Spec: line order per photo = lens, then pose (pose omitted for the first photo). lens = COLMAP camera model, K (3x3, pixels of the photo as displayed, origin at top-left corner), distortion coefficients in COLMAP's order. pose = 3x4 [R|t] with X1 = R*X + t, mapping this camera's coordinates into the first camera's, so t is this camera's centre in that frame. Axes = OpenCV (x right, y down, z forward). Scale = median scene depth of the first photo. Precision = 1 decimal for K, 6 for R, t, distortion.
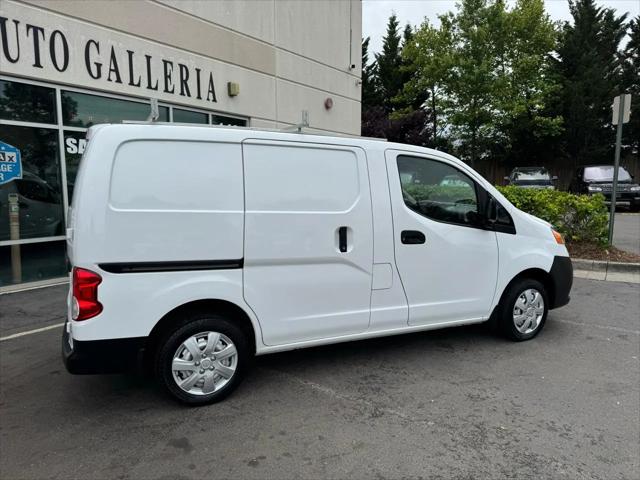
lens RADIAL K [[455.0, 0, 328.2], [0, 455.0, 241.6], [0, 0, 1]] dist [0.020162, -0.019009]
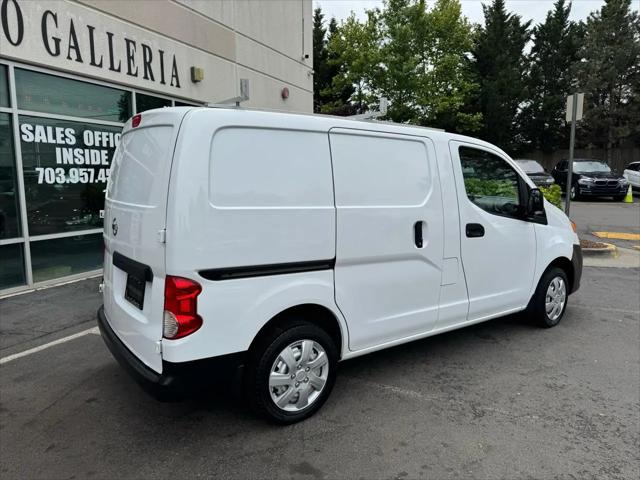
lens RADIAL K [[455.0, 0, 327.4], [0, 455.0, 238.2], [0, 0, 1]] dist [0.020162, -0.019009]
pose [[0.981646, -0.027322, 0.188744, -0.281166], [0.025742, 0.999610, 0.010814, -0.010188], [-0.188966, -0.005757, 0.981967, 0.077792]]
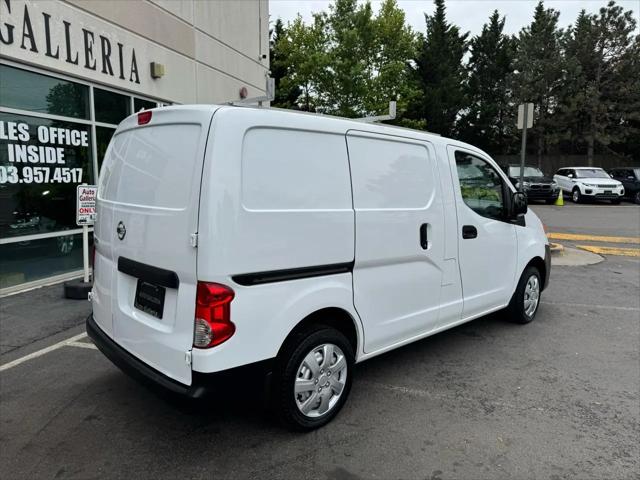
lens RADIAL K [[455.0, 0, 327.7], [0, 455.0, 238.6], [0, 0, 1]] dist [0.020162, -0.019009]
pose [[0.948231, -0.033740, 0.315784, -0.393915], [0.031921, 0.999431, 0.010933, -0.014462], [-0.315973, -0.000287, 0.948768, 0.112751]]
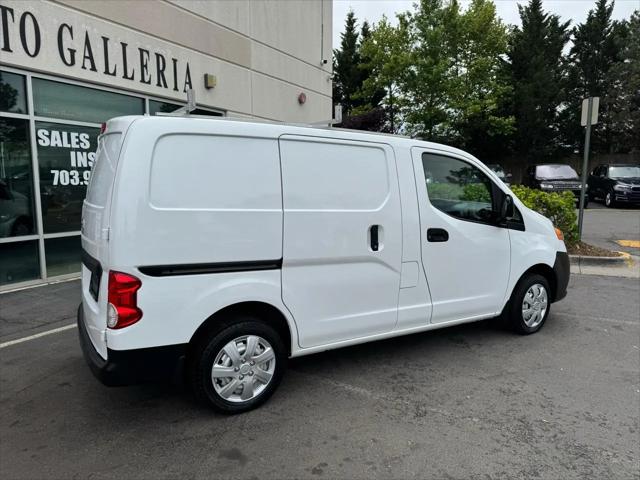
lens RADIAL K [[455.0, 0, 327.8], [0, 455.0, 241.6], [0, 0, 1]] dist [0.020162, -0.019009]
pose [[0.994081, -0.008604, 0.108305, -0.145889], [0.007616, 0.999926, 0.009528, -0.005636], [-0.108379, -0.008647, 0.994072, 0.024540]]
